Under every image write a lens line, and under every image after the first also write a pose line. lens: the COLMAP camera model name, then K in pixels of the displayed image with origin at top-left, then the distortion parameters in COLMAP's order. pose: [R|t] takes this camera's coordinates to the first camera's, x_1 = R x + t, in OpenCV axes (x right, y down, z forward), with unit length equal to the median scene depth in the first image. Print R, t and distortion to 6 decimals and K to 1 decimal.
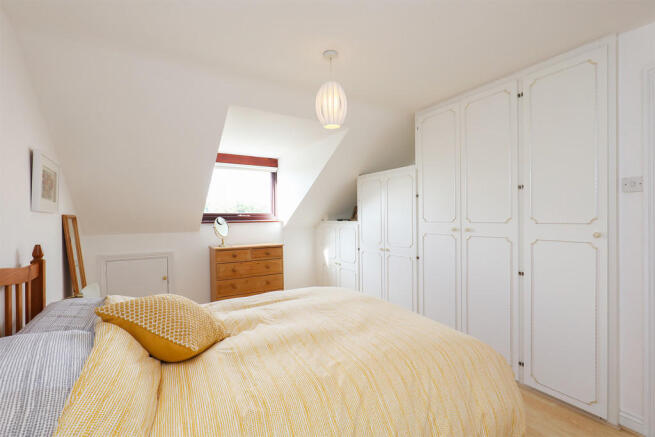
lens RADIAL K [[298.9, 0, 325.7], [0, 298.9, 219.1], [0, 0, 1]] dist [0.002219, -0.000694]
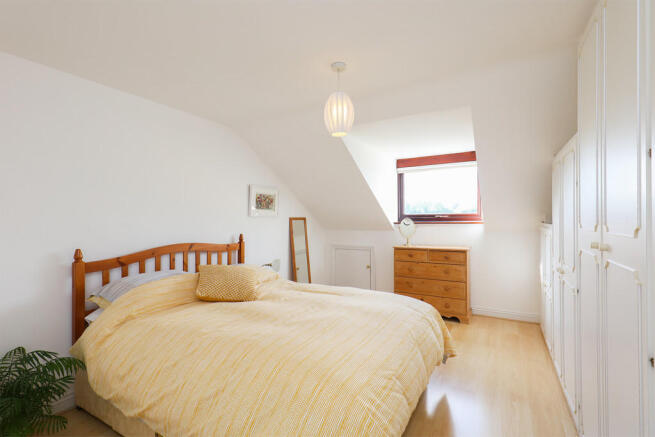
lens RADIAL K [[298.9, 0, 326.2], [0, 298.9, 217.7], [0, 0, 1]] dist [0.002219, -0.000694]
pose [[0.491049, 0.003242, -0.871126, 0.448350], [-0.001977, 0.999995, 0.002607, -0.010439], [0.871129, 0.000442, 0.491053, 0.229758]]
